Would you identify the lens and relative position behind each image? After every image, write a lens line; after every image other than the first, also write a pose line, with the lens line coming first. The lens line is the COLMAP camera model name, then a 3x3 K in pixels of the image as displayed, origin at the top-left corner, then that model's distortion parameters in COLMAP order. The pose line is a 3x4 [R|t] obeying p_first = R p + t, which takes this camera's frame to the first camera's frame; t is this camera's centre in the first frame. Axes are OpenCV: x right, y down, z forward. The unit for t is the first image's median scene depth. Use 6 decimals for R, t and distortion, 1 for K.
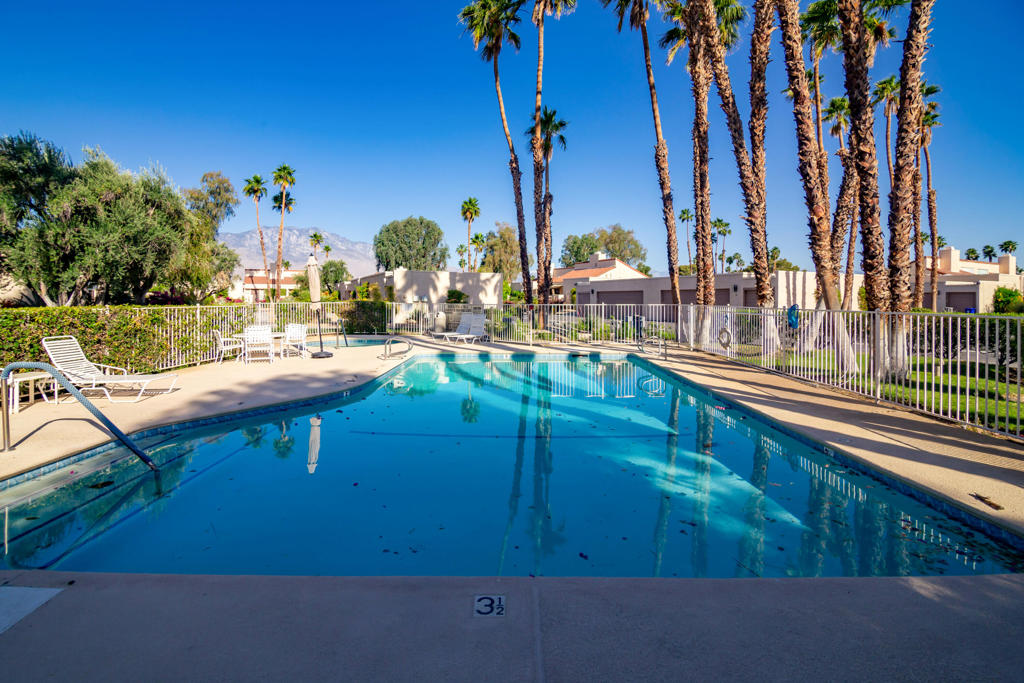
lens RADIAL K [[452.4, 0, 496.2], [0, 452.4, 303.4], [0, 0, 1]] dist [0.000892, -0.013617]
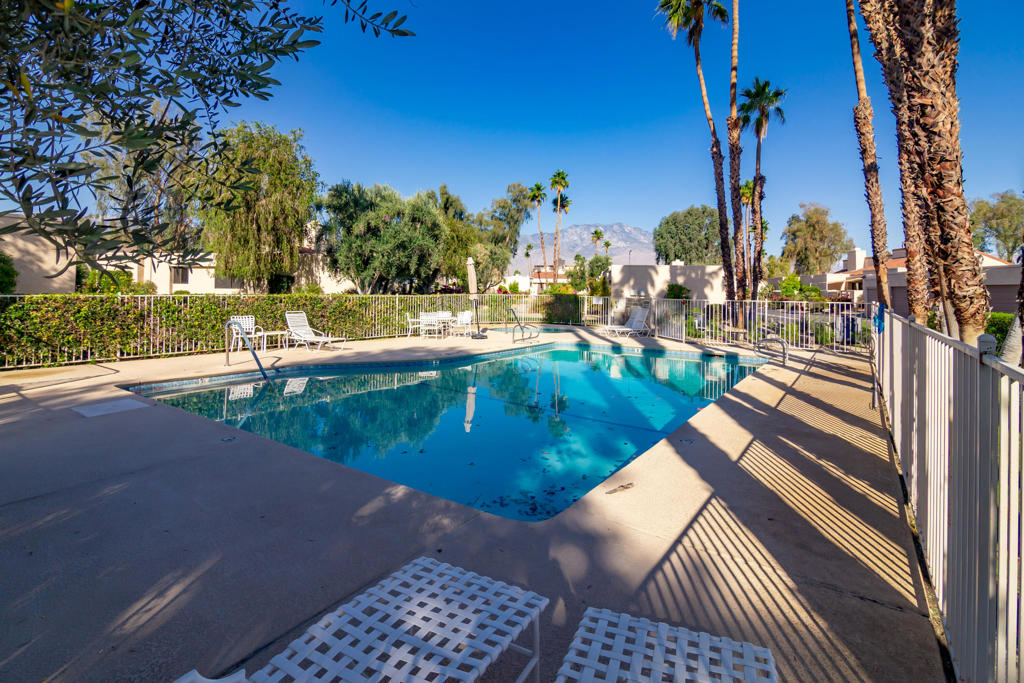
lens RADIAL K [[458.4, 0, 510.7], [0, 458.4, 285.8], [0, 0, 1]] dist [-0.013779, -0.000735]
pose [[0.842856, 0.003681, -0.538127, 0.190362], [-0.017515, 0.999634, -0.020595, -0.000307], [0.537854, 0.026784, 0.842612, -0.005320]]
